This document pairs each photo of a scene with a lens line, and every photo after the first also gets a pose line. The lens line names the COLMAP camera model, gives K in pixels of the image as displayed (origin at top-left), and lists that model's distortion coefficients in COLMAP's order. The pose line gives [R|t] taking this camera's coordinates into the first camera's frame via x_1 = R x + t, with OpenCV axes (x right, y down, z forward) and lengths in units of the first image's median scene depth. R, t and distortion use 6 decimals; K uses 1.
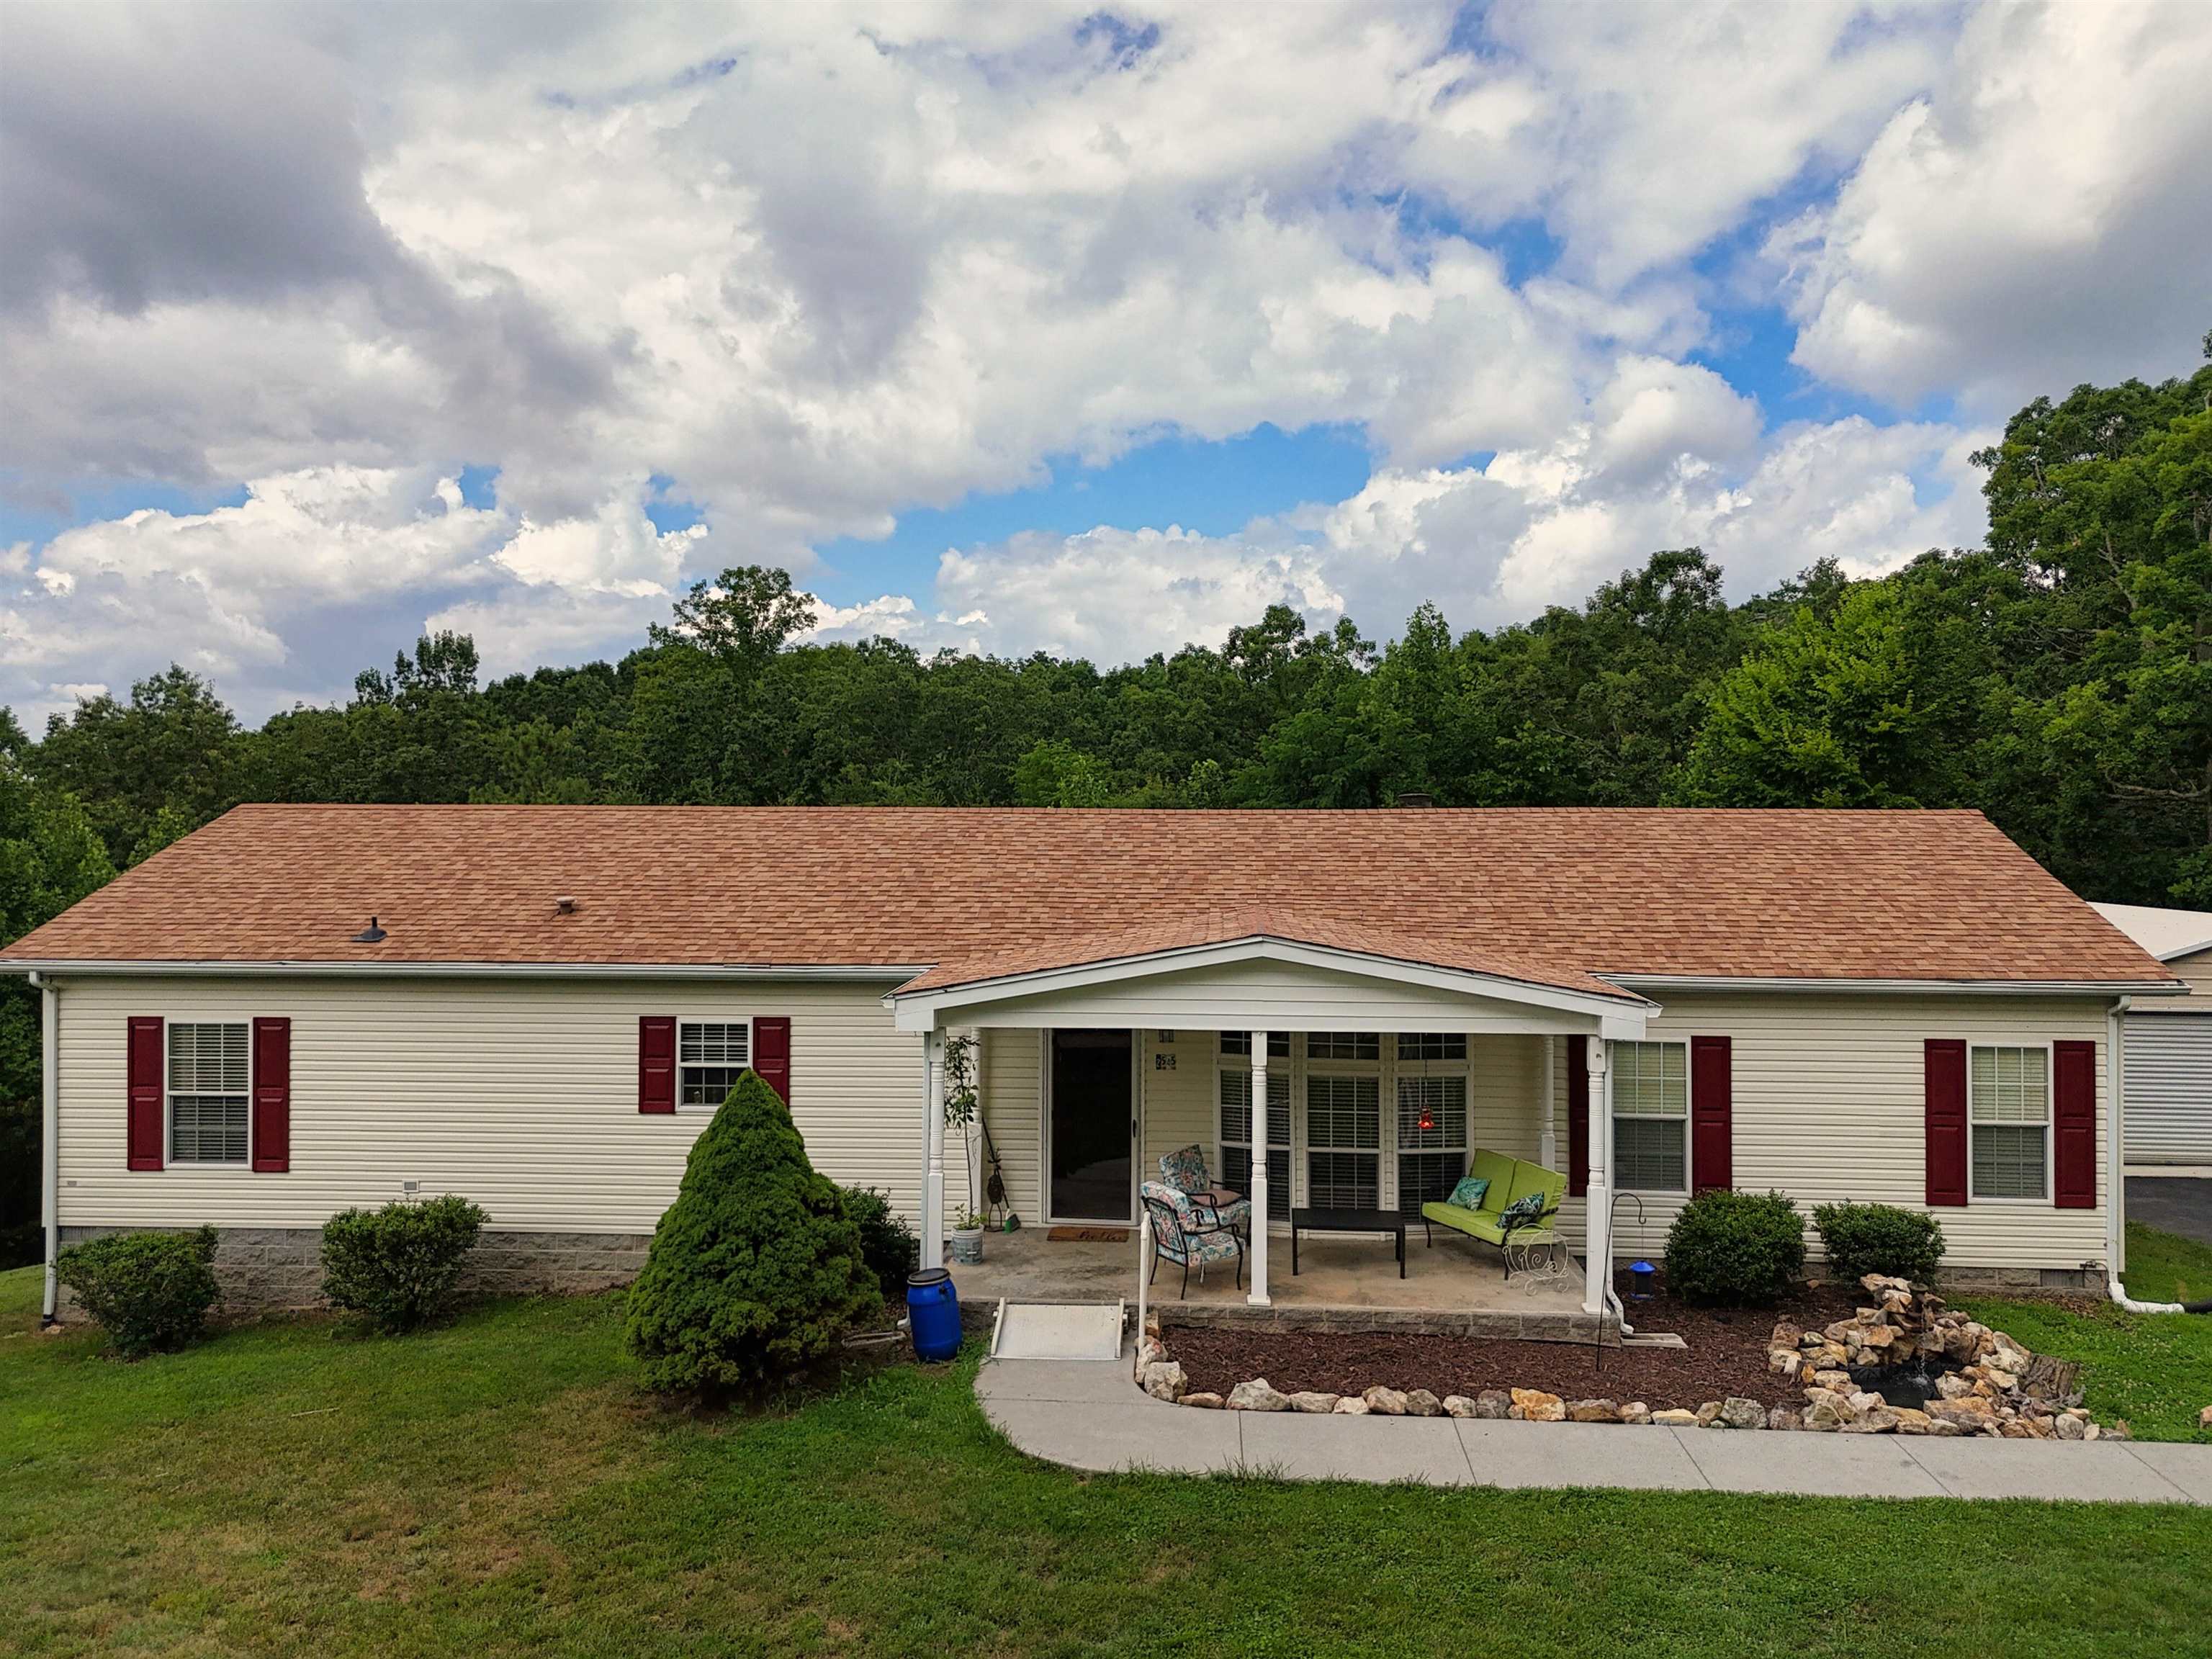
lens RADIAL K [[1654.3, 0, 1111.0], [0, 1654.3, 785.0], [0, 0, 1]] dist [0.058306, -0.050906]
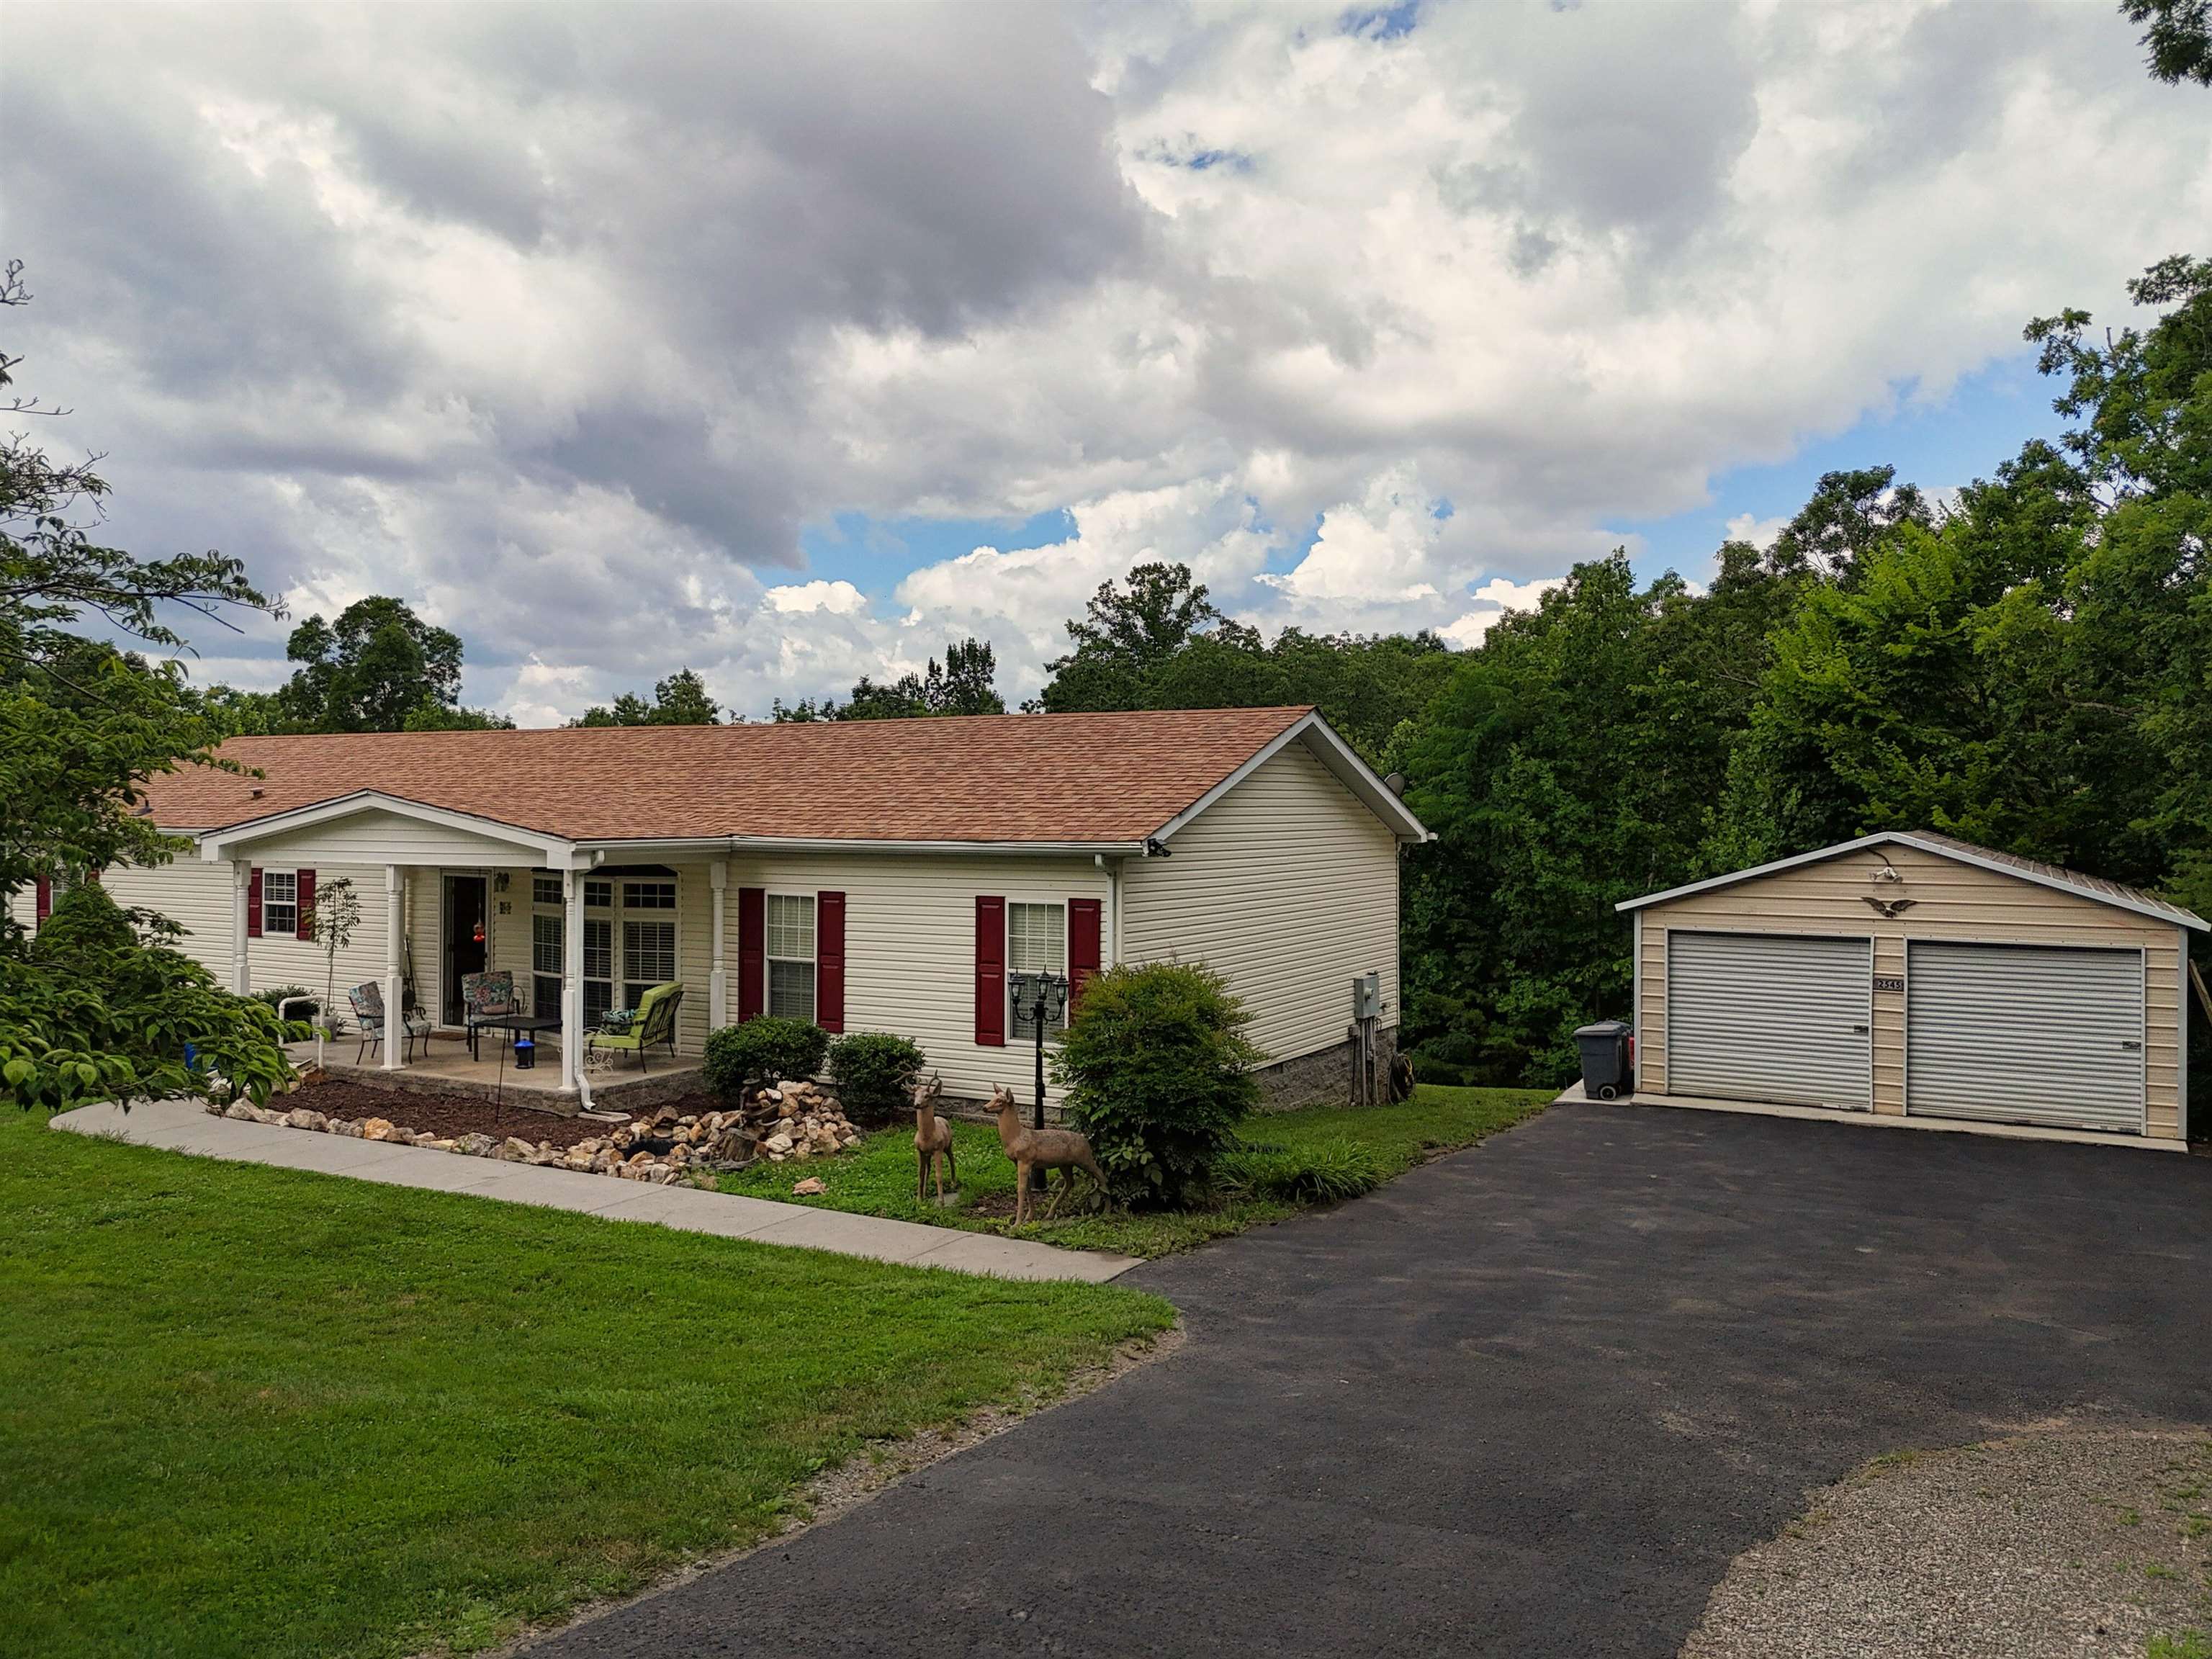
lens RADIAL K [[1654.3, 0, 1094.8], [0, 1654.3, 743.1], [0, 0, 1]] dist [0.058306, -0.050906]
pose [[0.897439, -0.017578, -0.440789, 0.989728], [0.005185, 0.999557, -0.029305, 0.079002], [0.441109, 0.024013, 0.897132, 0.042846]]
